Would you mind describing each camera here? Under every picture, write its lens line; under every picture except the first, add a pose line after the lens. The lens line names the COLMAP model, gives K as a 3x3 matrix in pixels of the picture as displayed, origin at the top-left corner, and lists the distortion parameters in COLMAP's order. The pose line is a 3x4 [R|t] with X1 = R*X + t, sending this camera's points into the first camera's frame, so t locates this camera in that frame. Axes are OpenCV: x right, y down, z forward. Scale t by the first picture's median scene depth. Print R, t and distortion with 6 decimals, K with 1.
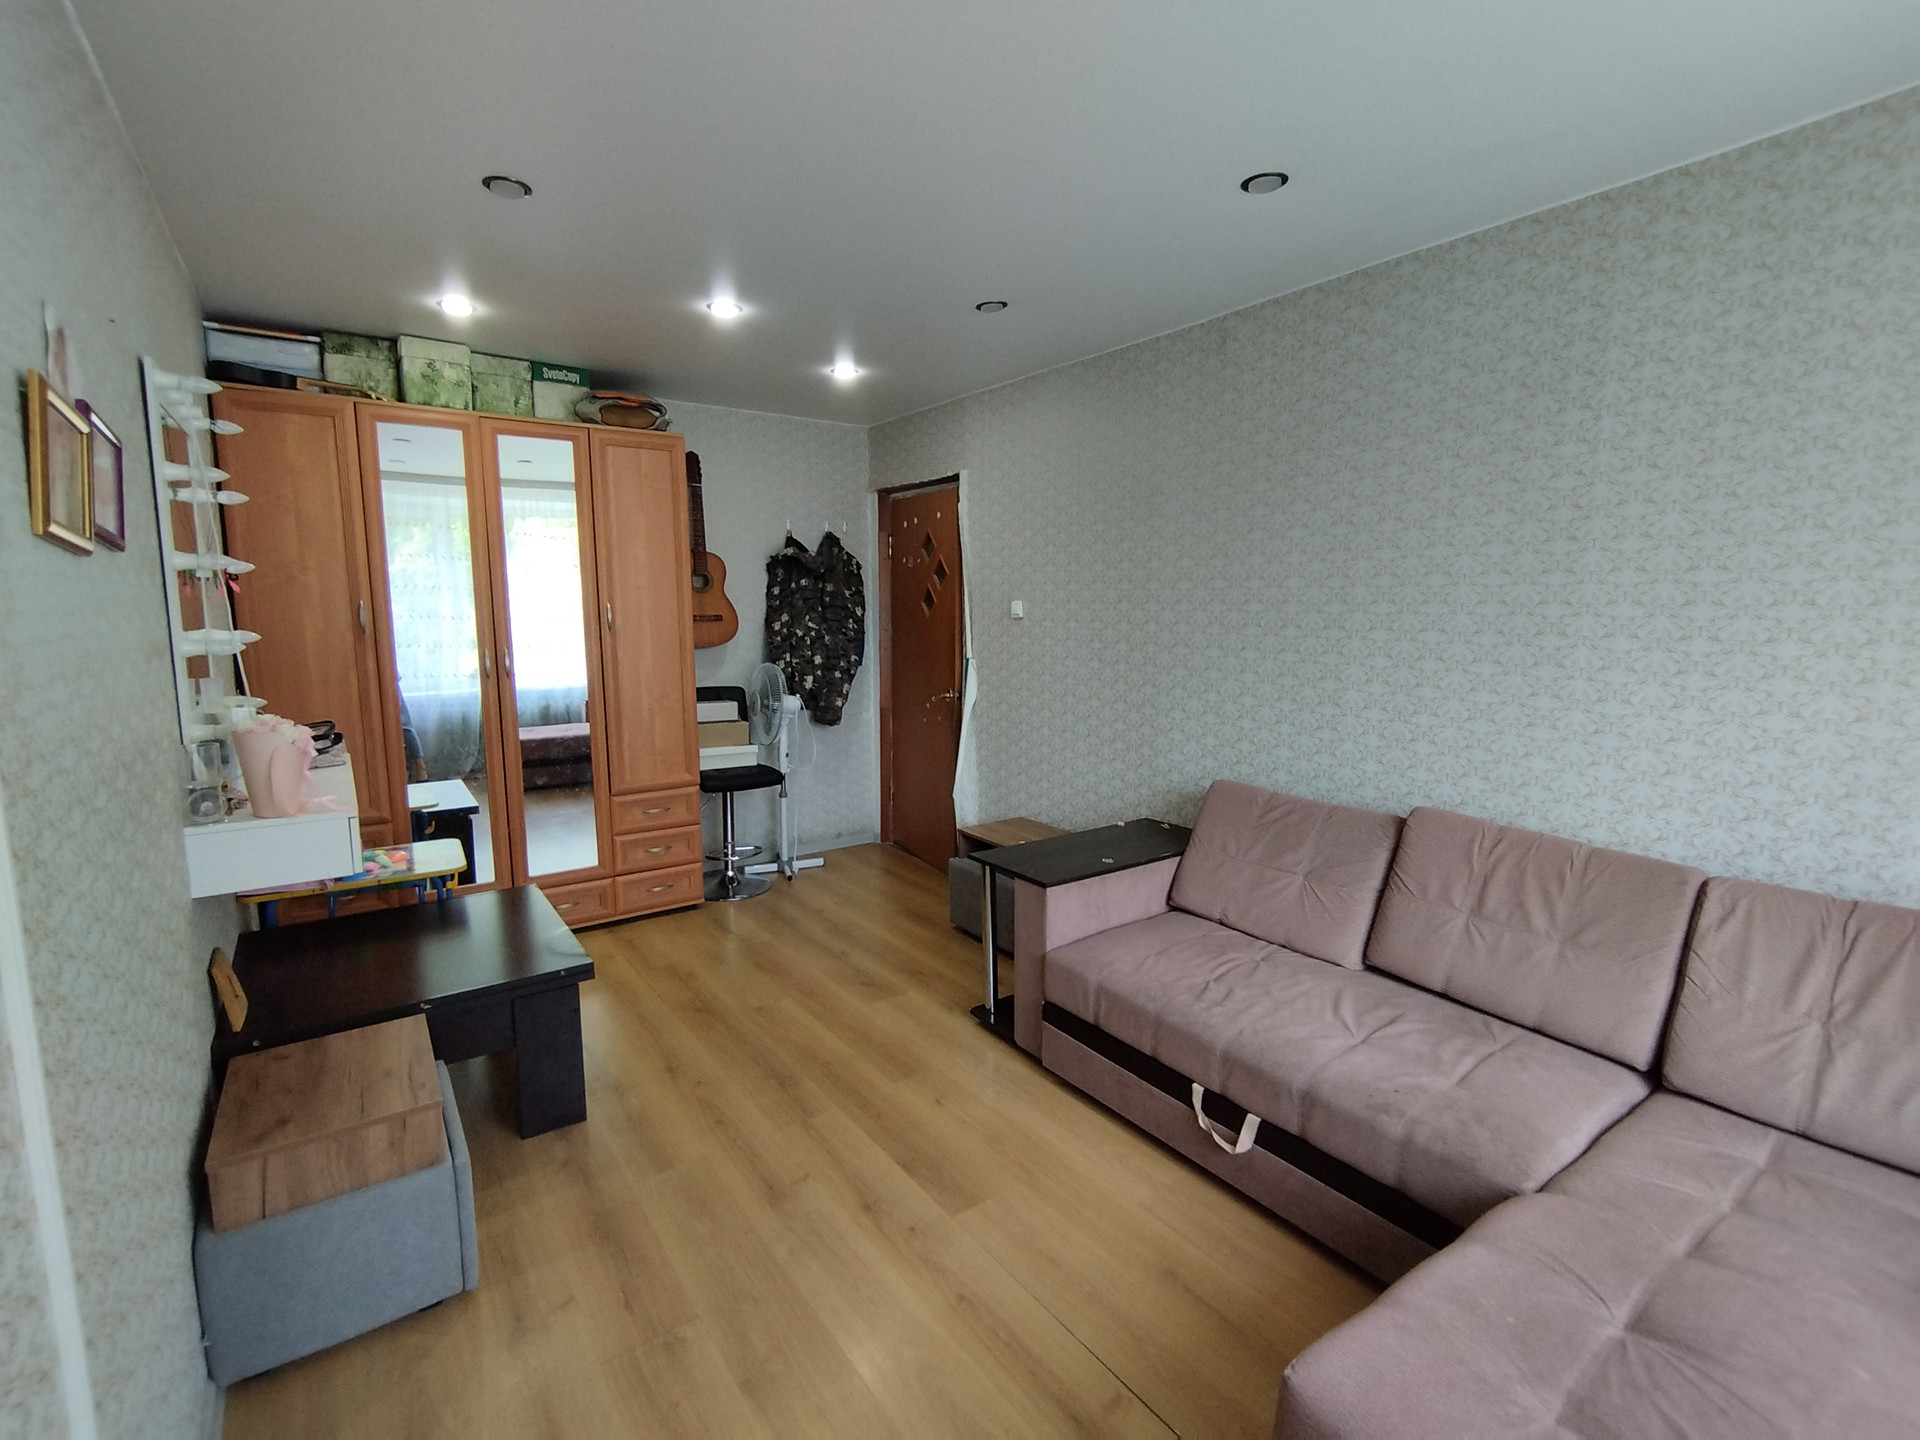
lens RADIAL K [[873.5, 0, 962.4], [0, 873.5, 724.3], [0, 0, 1]] dist [-0.015938, 0.007518]
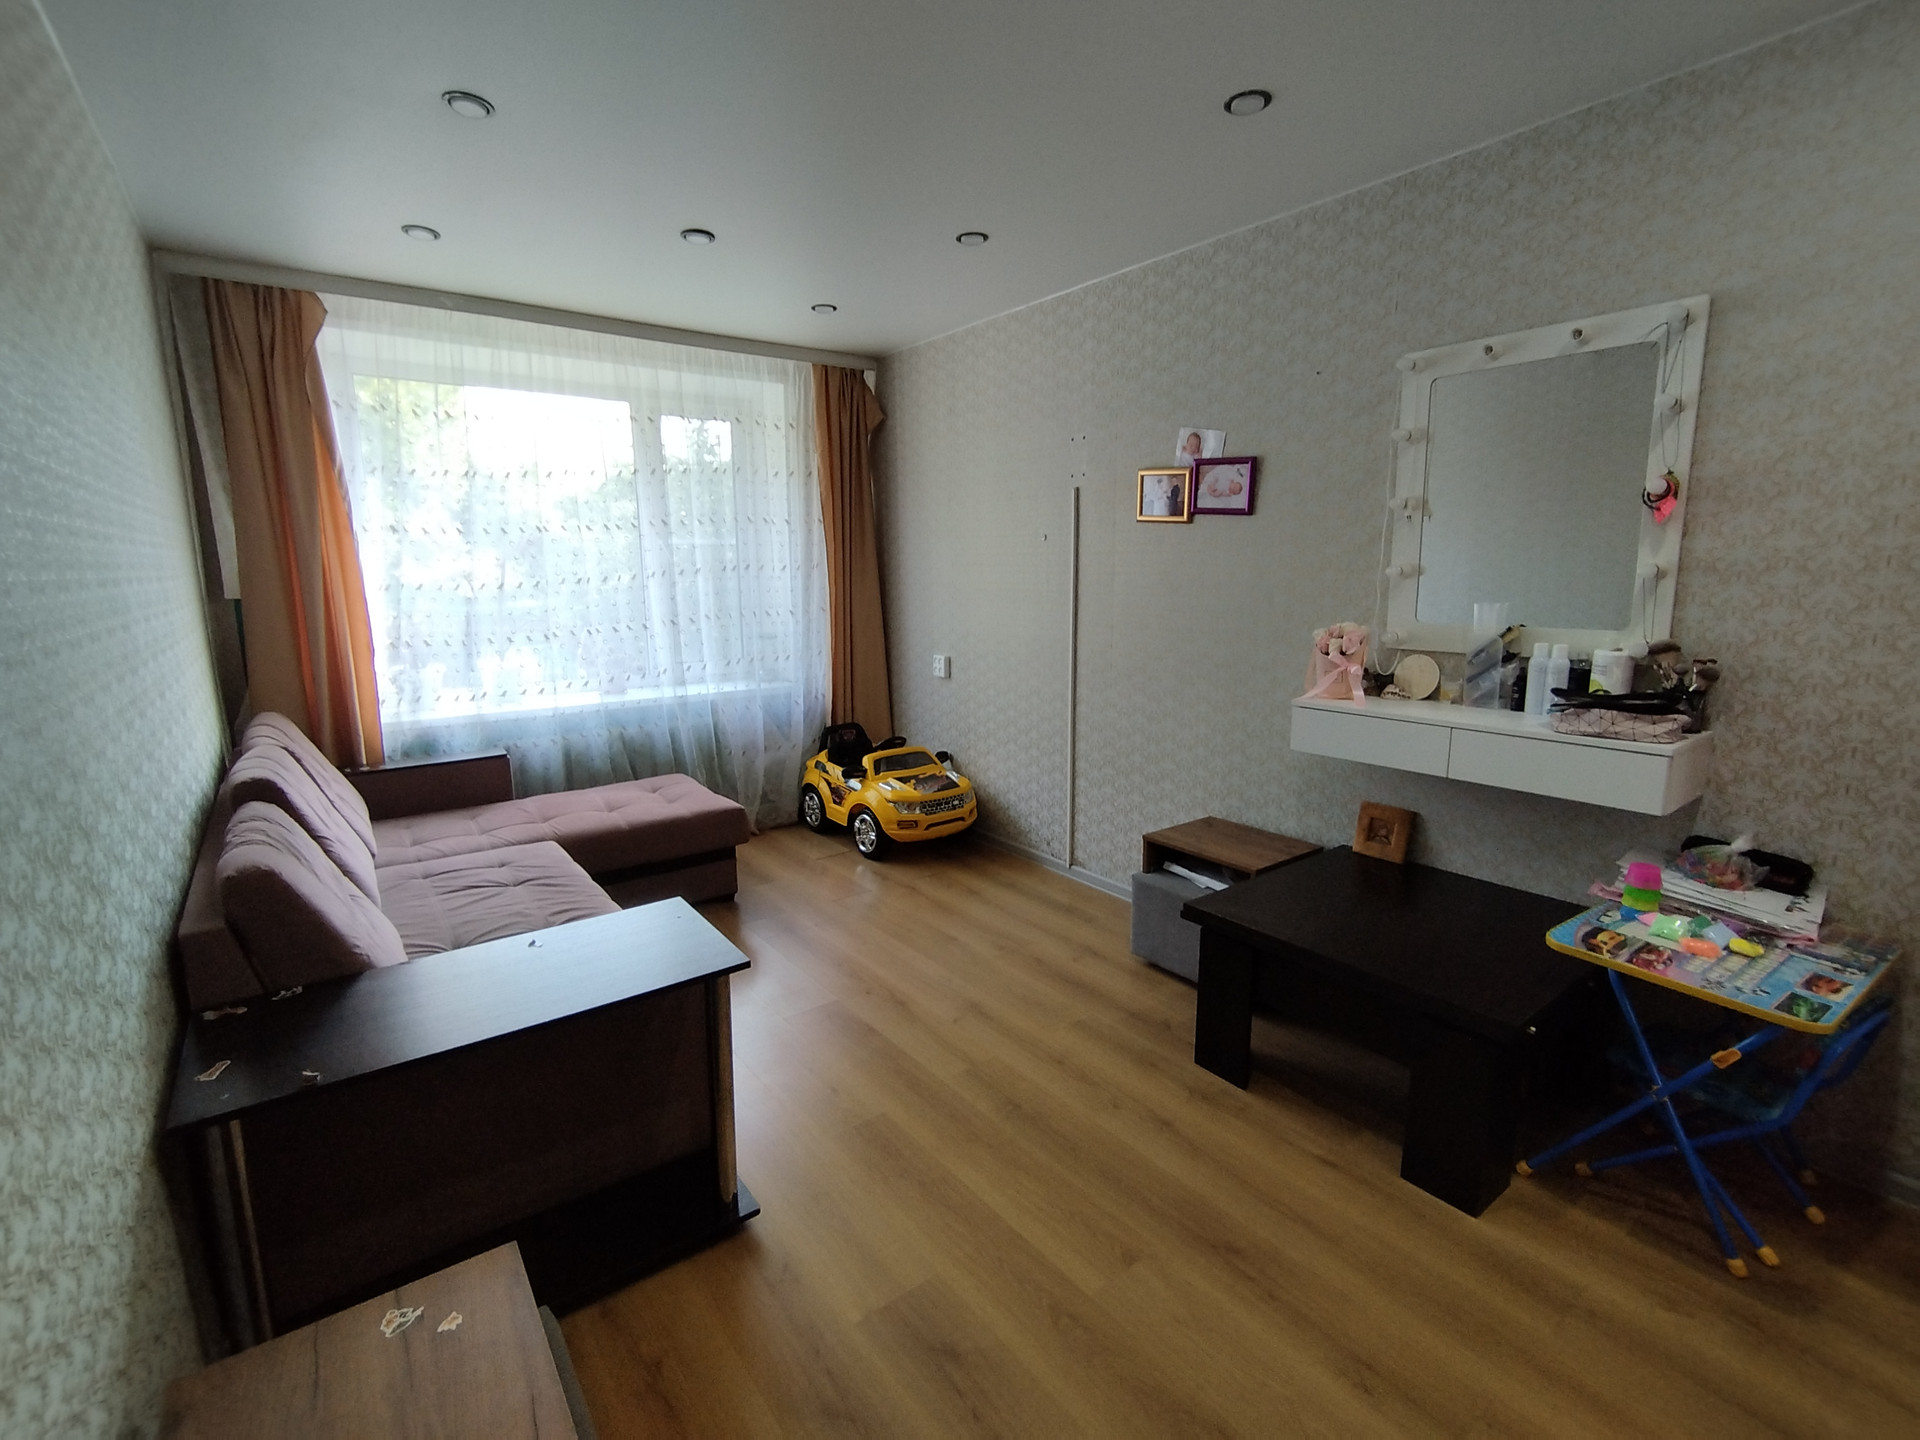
lens RADIAL K [[873.5, 0, 962.4], [0, 873.5, 724.3], [0, 0, 1]] dist [-0.015938, 0.007518]
pose [[-0.999672, 0.012691, -0.022255, -0.148620], [0.005130, 0.950243, 0.311466, -0.216228], [0.025100, 0.311250, -0.949997, 1.792298]]
